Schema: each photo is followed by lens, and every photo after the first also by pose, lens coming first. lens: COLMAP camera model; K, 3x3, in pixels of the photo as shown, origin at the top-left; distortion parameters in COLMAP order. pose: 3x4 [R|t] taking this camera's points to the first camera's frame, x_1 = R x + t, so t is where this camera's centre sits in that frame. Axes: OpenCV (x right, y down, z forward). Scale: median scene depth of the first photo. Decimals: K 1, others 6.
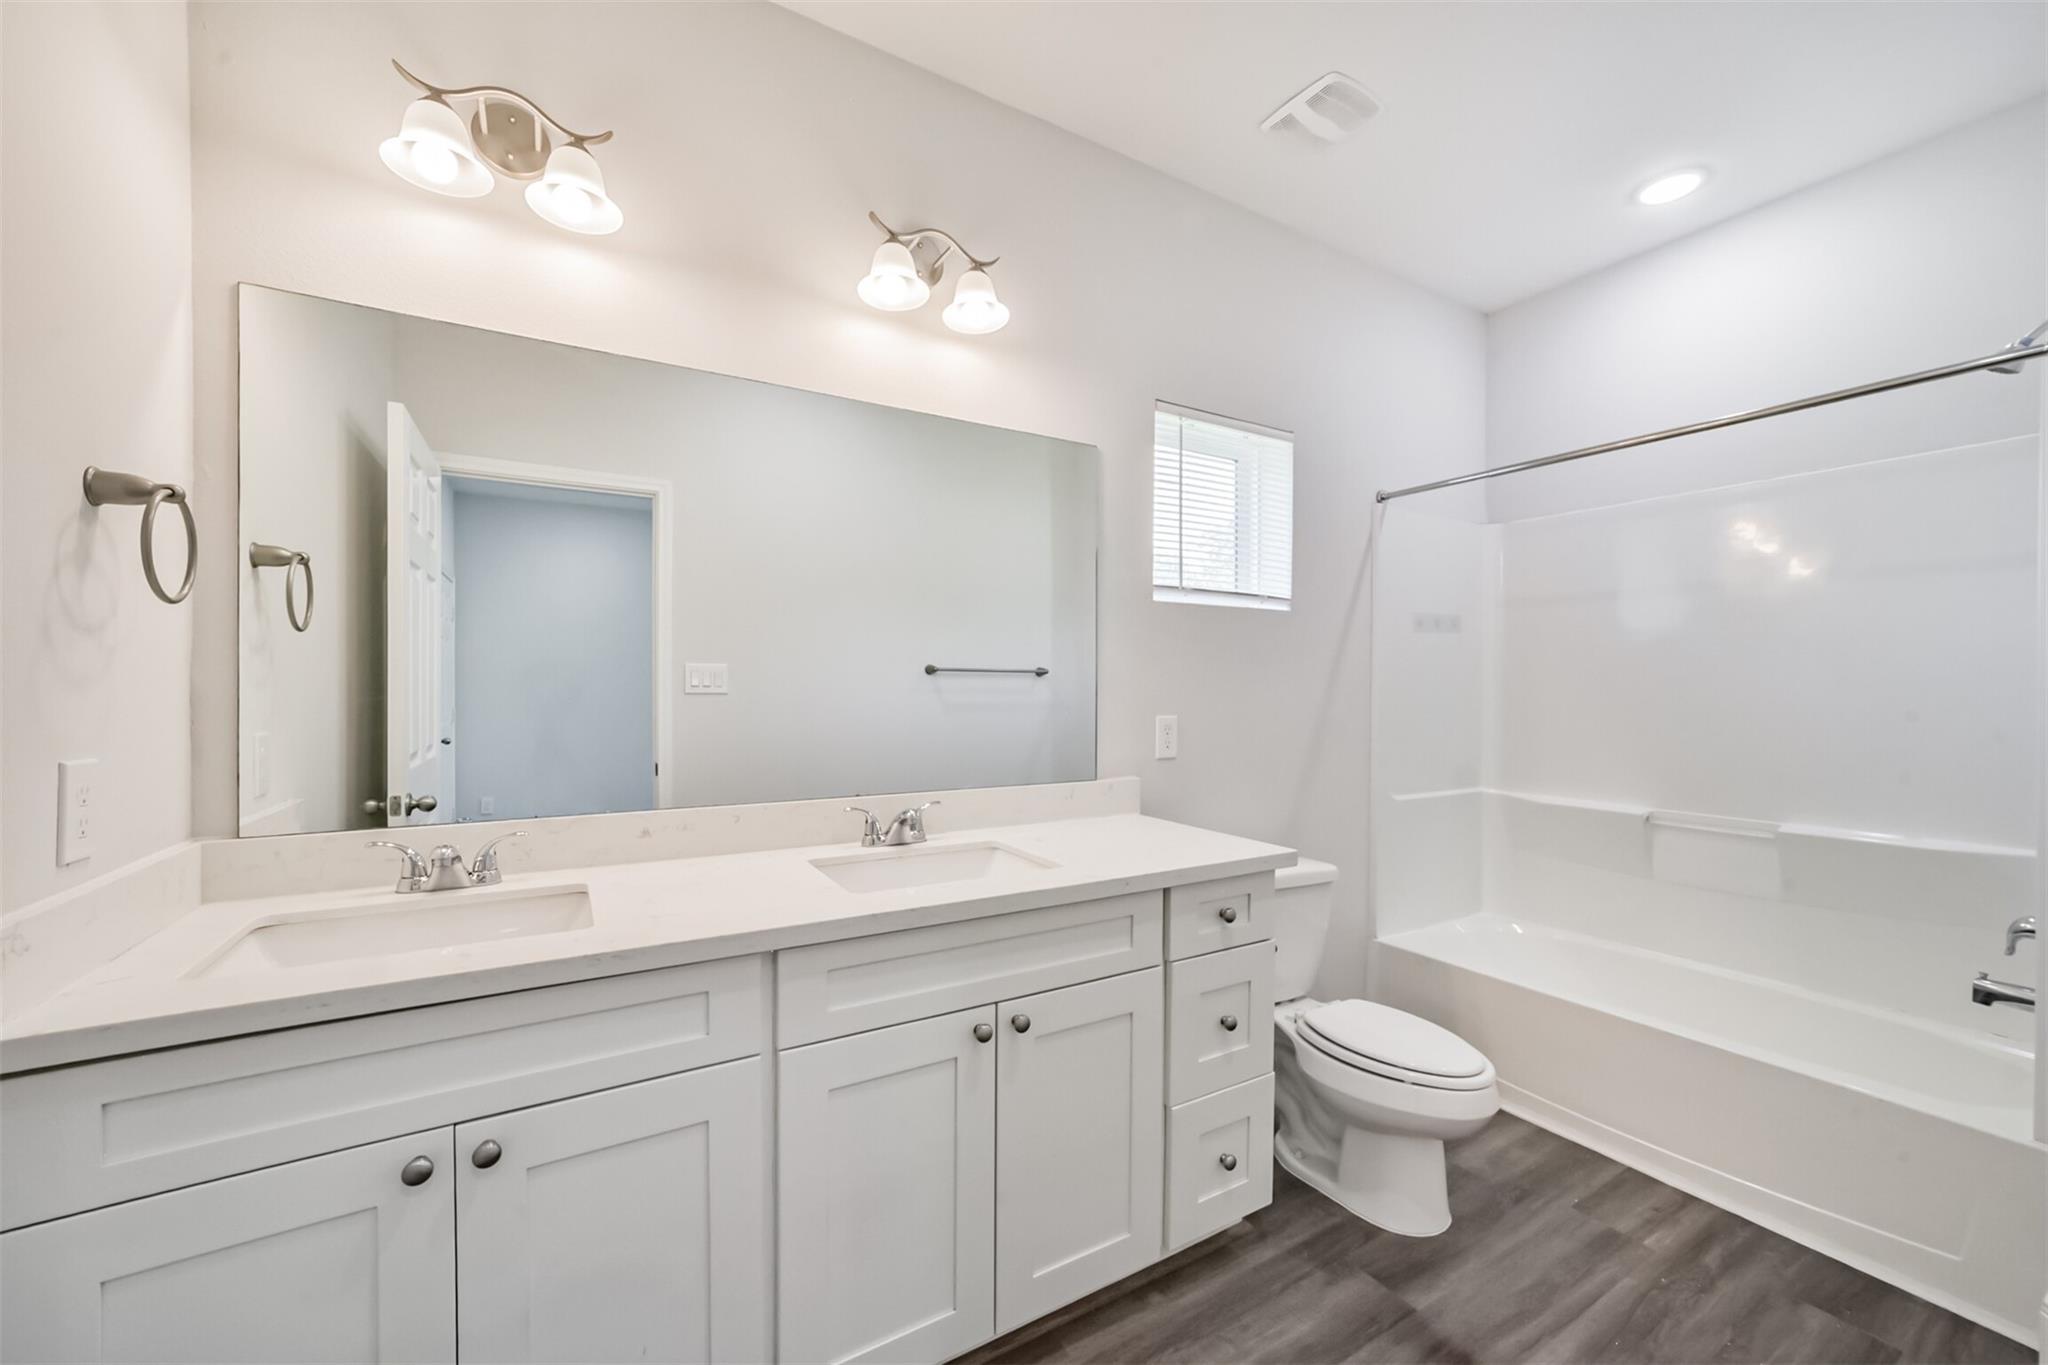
lens RADIAL K [[791.5, 0, 1029.6], [0, 791.5, 687.7], [0, 0, 1]] dist [-0.014969, 0.008906]
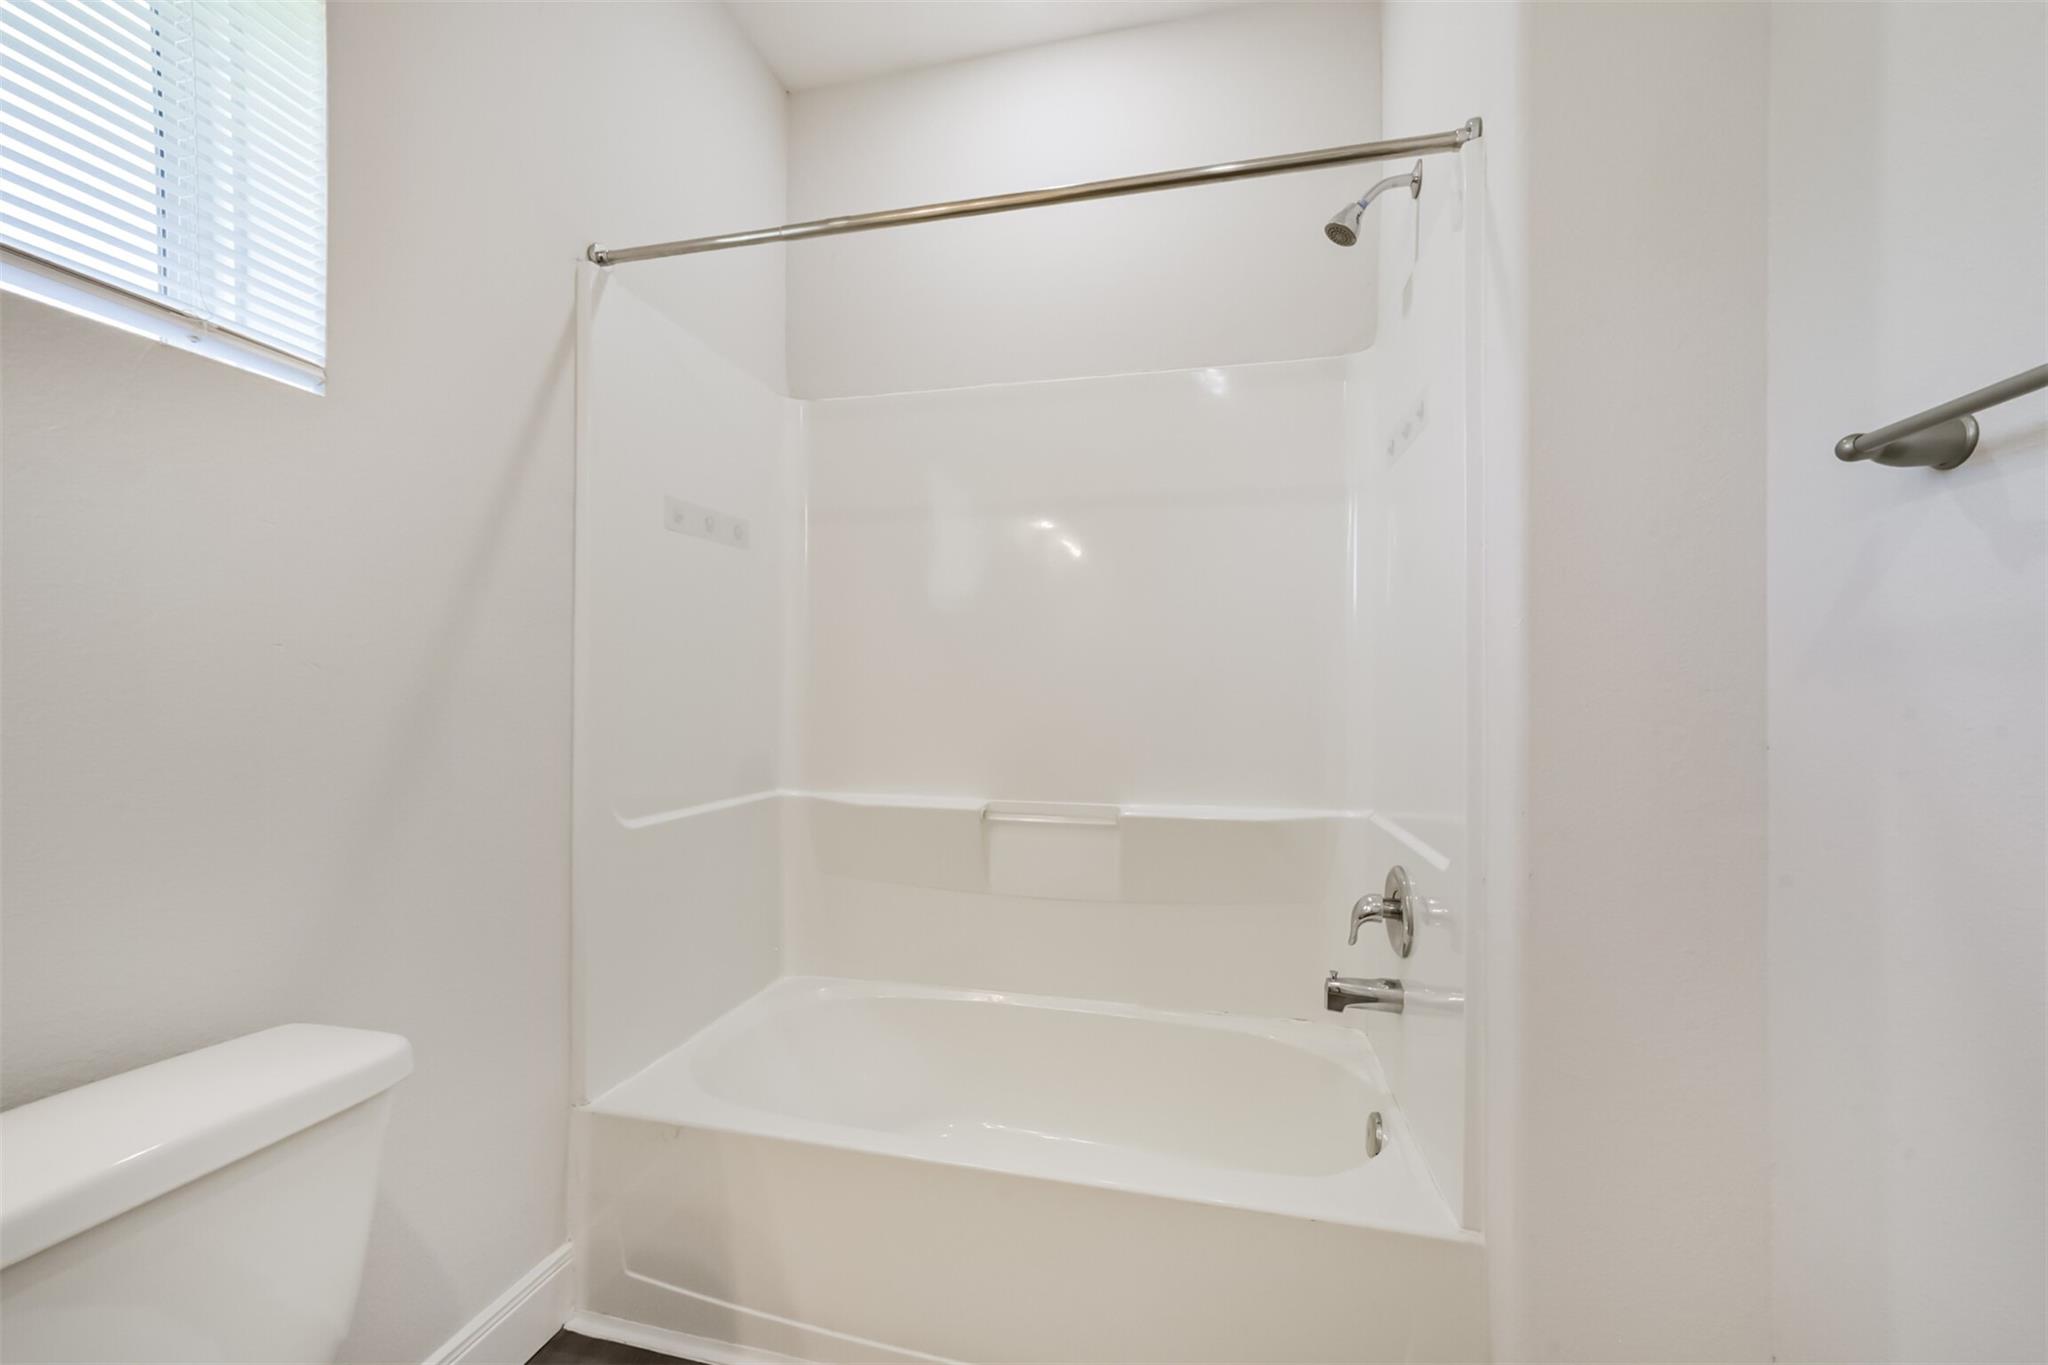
lens RADIAL K [[791.5, 0, 1029.6], [0, 791.5, 687.7], [0, 0, 1]] dist [-0.014969, 0.008906]
pose [[0.699785, 0.000125, 0.714353, 0.276216], [0.002344, 0.999994, -0.002472, 0.048369], [-0.714349, 0.003404, 0.699781, 0.433251]]
